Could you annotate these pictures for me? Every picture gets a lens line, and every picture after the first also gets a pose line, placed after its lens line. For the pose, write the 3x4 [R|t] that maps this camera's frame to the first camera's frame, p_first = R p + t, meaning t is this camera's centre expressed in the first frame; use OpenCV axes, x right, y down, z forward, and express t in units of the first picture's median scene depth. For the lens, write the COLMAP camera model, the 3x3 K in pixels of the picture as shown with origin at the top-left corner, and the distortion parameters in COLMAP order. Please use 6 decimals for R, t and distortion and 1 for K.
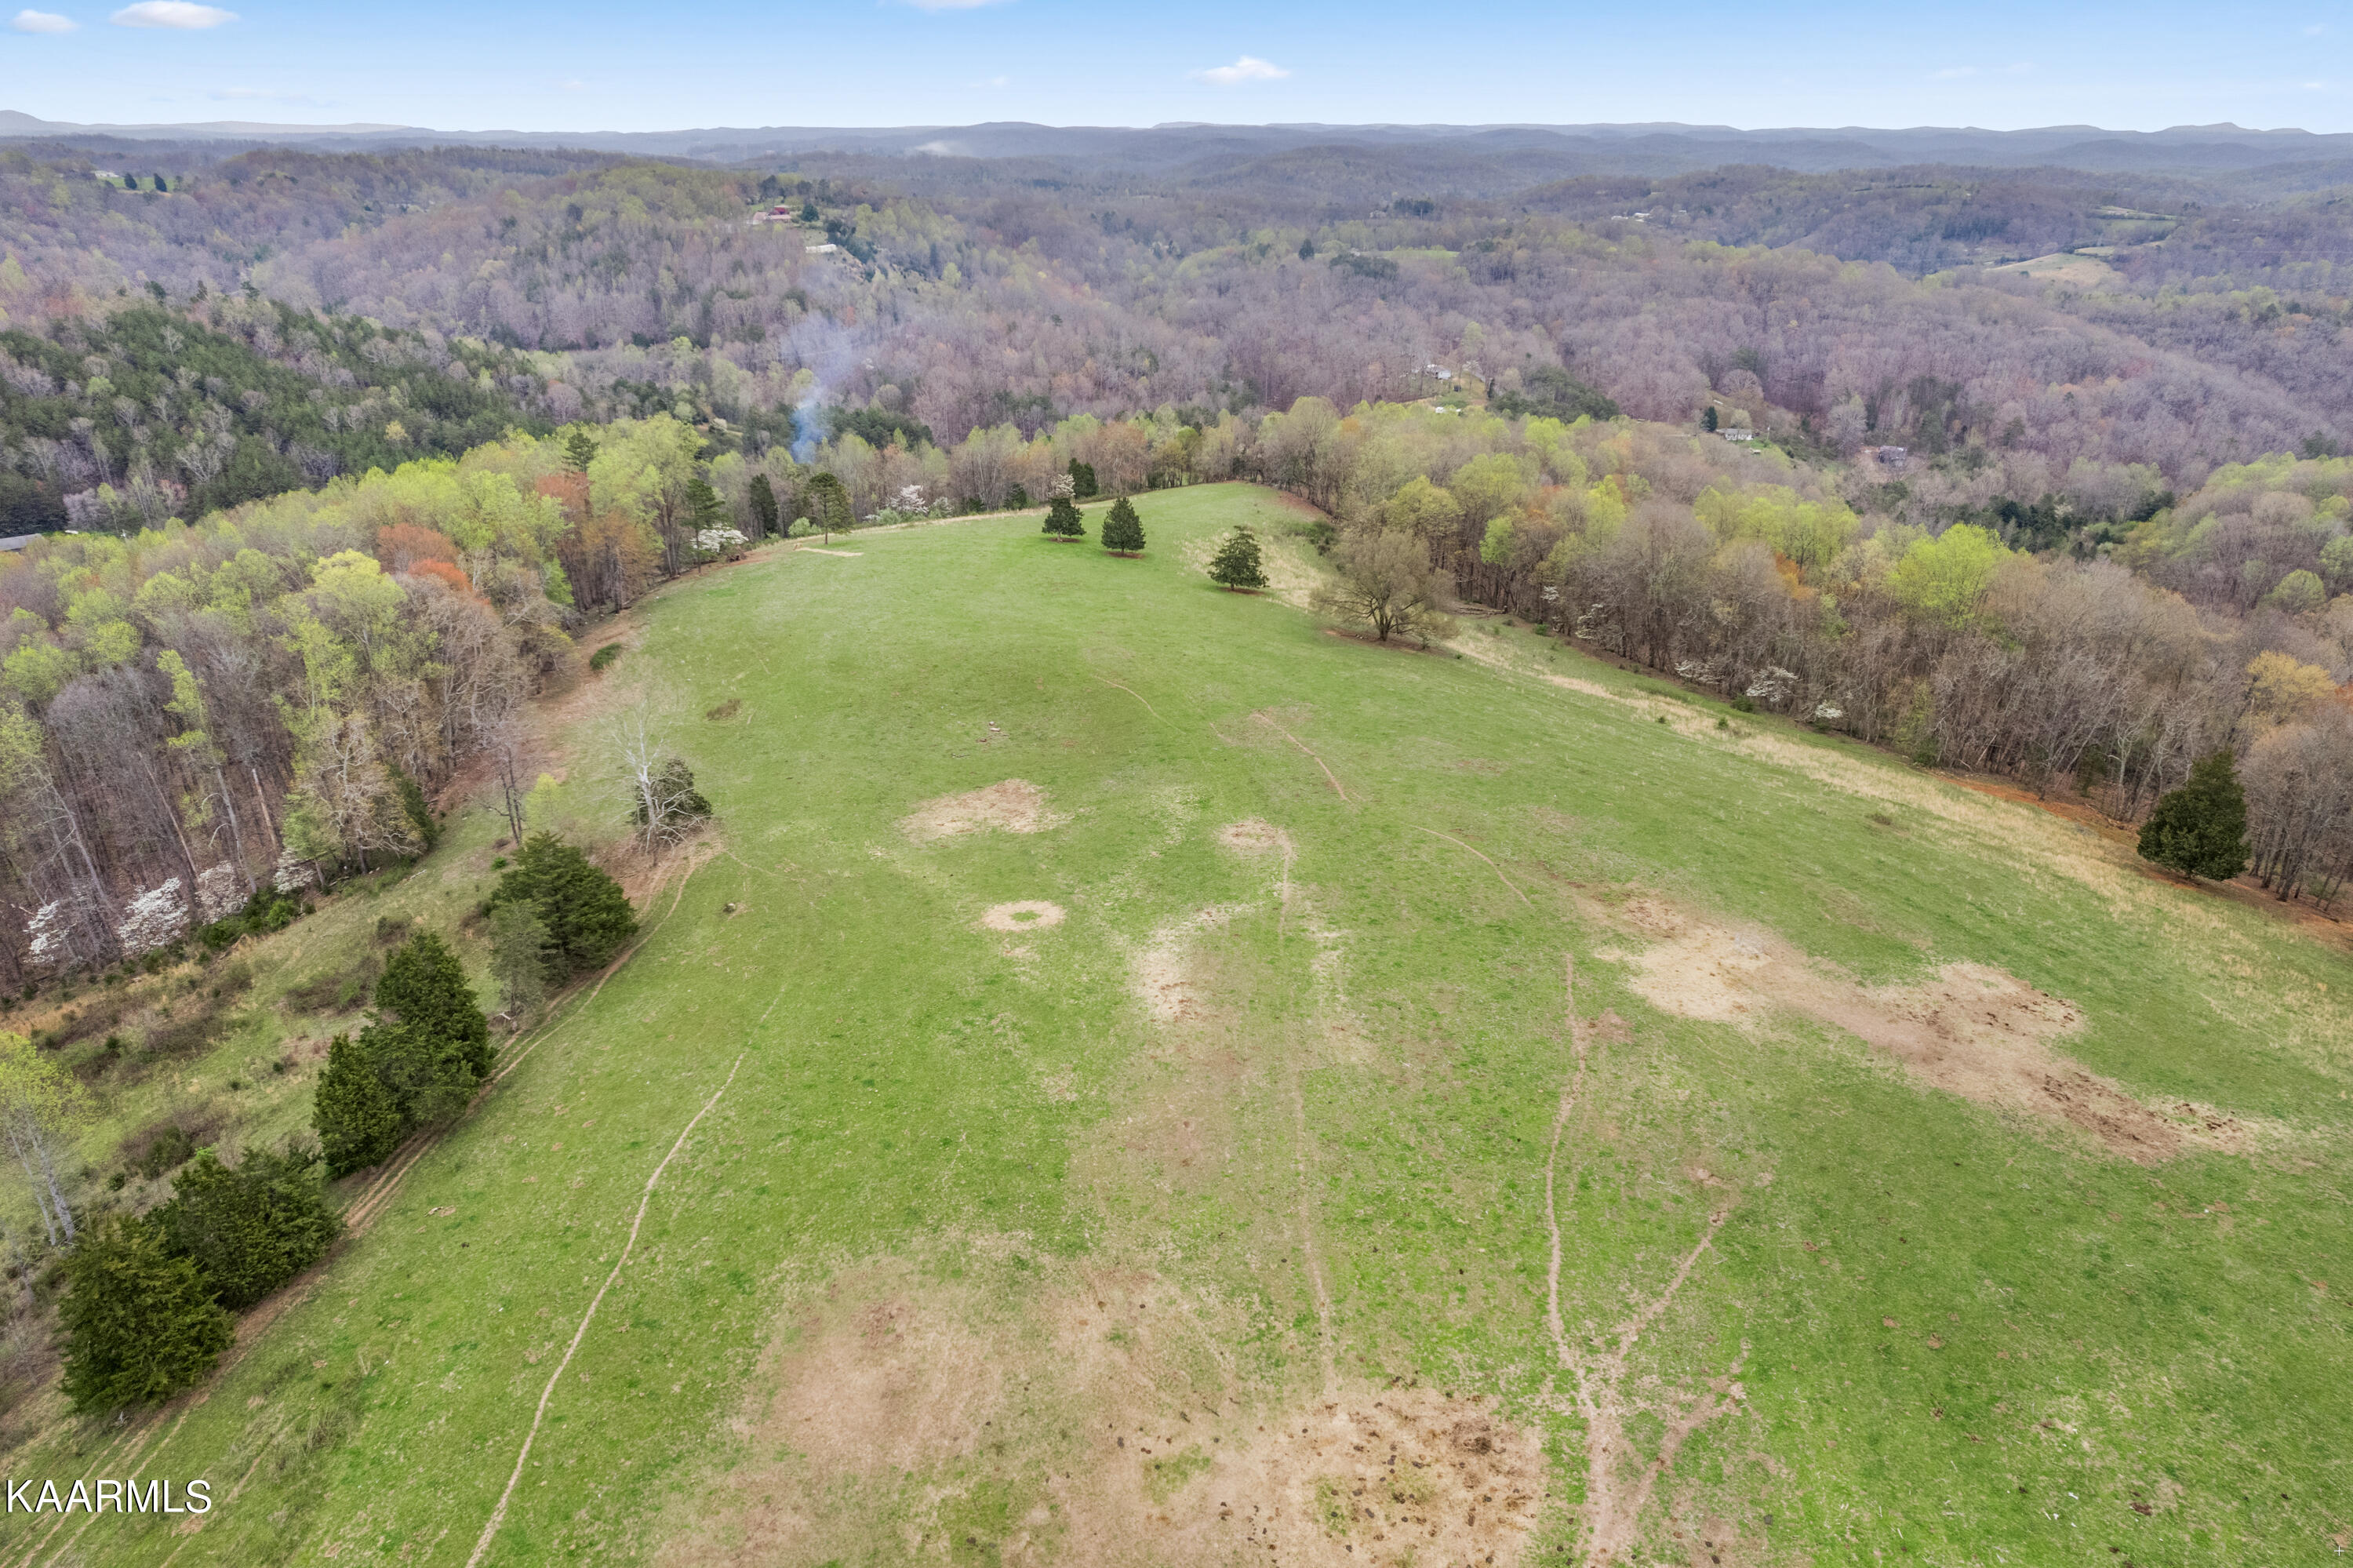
lens RADIAL K [[1504.1, 0, 1176.5], [0, 1504.1, 784.0], [0, 0, 1]] dist [-0.077937, 0.072866]
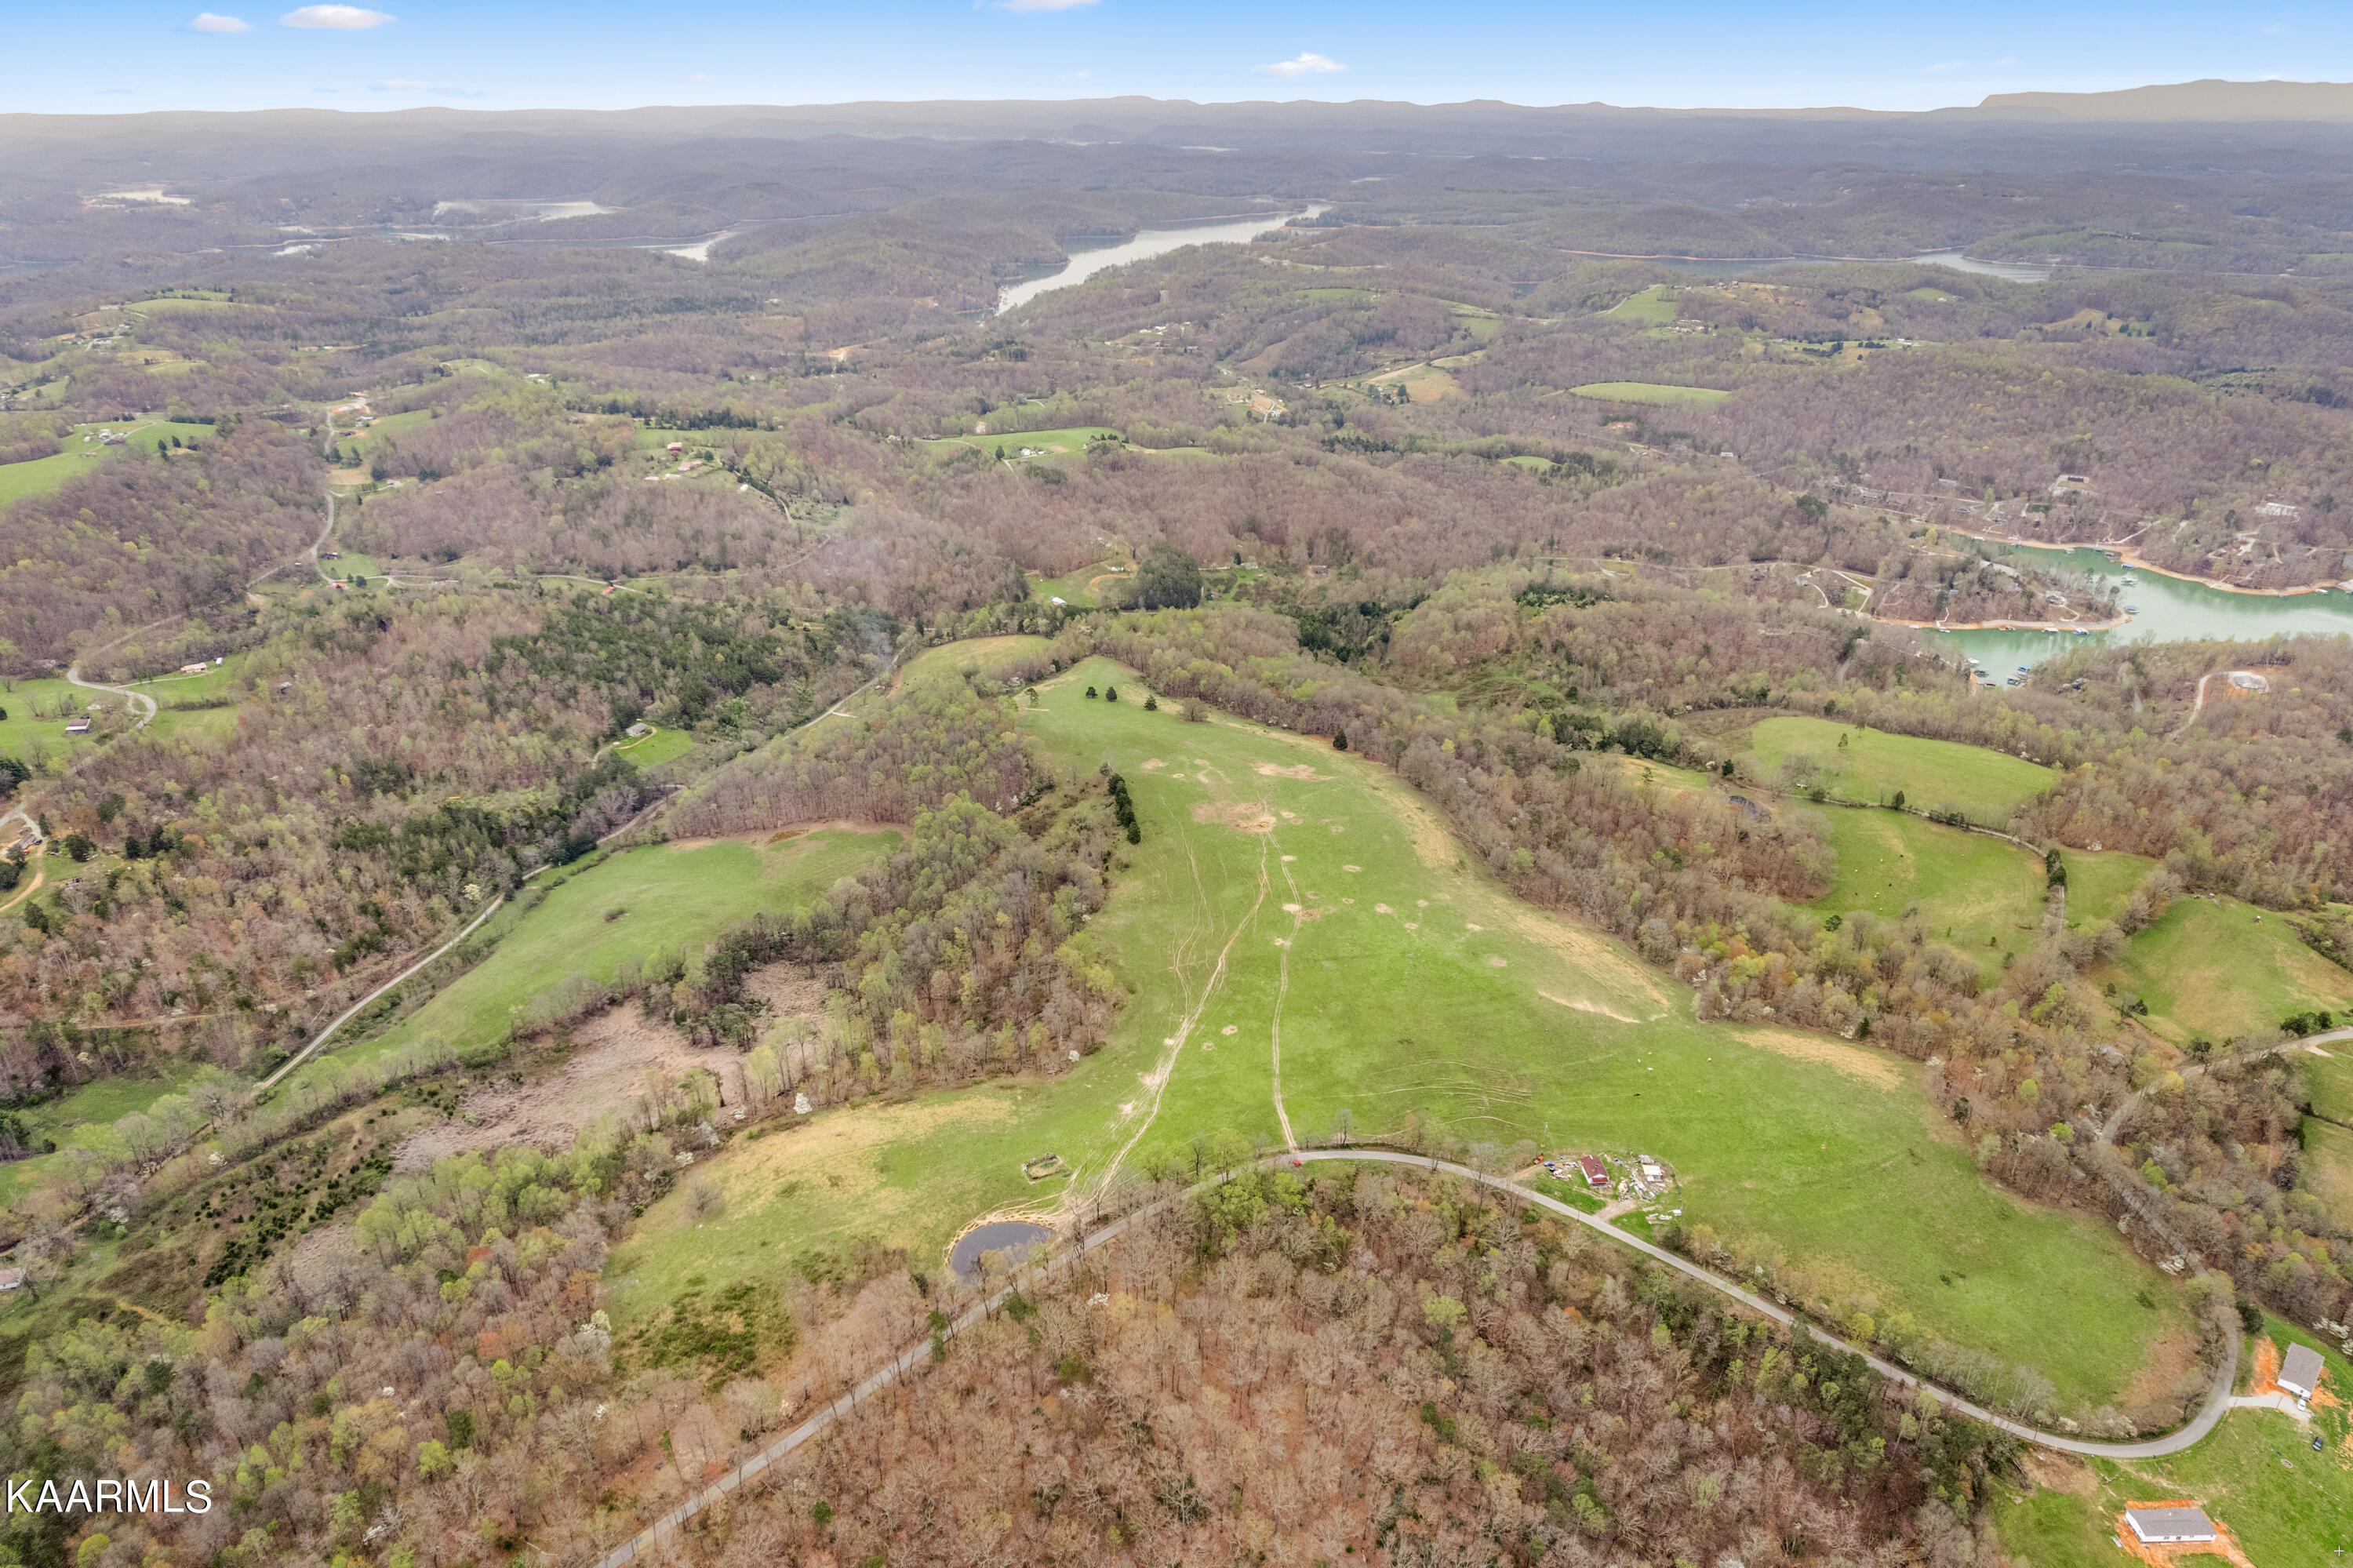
lens RADIAL K [[1504.1, 0, 1176.5], [0, 1504.1, 784.0], [0, 0, 1]] dist [-0.077937, 0.072866]
pose [[0.949271, -0.134718, 0.284142, -1.104345], [0.129169, 0.990884, 0.038267, -0.075670], [-0.286707, 0.000377, 0.958018, -3.015103]]
